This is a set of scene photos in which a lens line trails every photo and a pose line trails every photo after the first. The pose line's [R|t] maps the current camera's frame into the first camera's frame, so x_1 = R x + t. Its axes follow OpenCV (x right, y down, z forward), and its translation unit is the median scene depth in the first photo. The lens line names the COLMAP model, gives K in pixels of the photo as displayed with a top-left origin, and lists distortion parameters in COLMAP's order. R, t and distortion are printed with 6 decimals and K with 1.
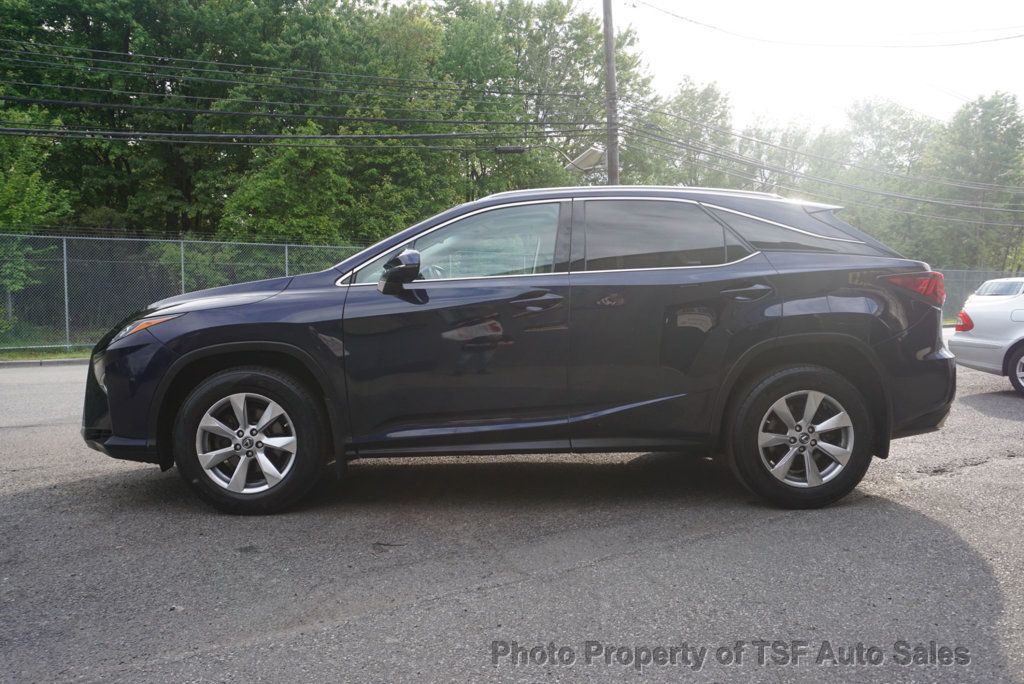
lens RADIAL K [[844.7, 0, 514.1], [0, 844.7, 321.5], [0, 0, 1]] dist [-0.012799, 0.010576]
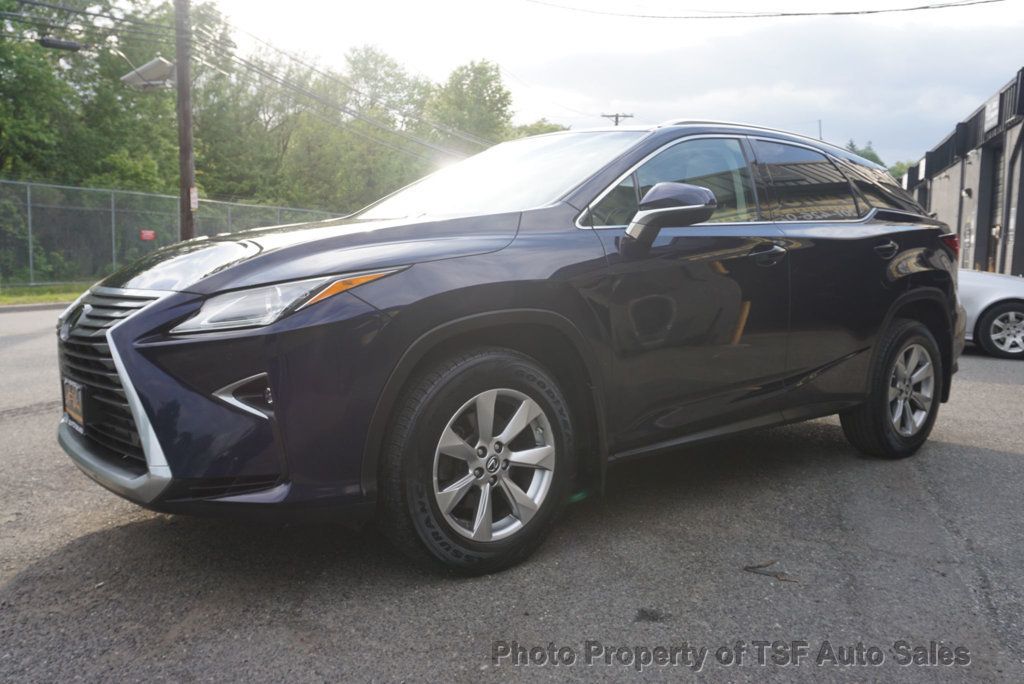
lens RADIAL K [[892.6, 0, 512.0], [0, 892.6, 342.0], [0, 0, 1]] dist [-0.027826, -0.003530]
pose [[0.776628, -0.043730, 0.628440, -0.734779], [-0.005319, 0.997097, 0.075956, -0.003869], [-0.629937, -0.062332, 0.774141, 0.459344]]
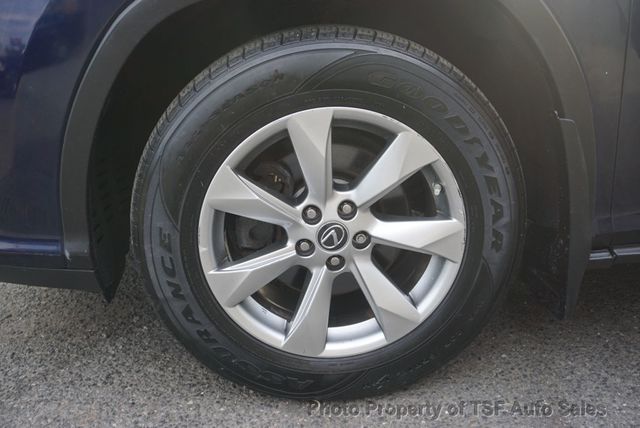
lens RADIAL K [[597.3, 0, 320.0], [0, 597.3, 214.0], [0, 0, 1]] dist [0.003698, 0.002910]
pose [[0.998113, -0.023761, 0.056623, -0.336265], [0.004107, 0.945869, 0.324522, 0.045545], [-0.061269, -0.323677, 0.944182, 0.746407]]
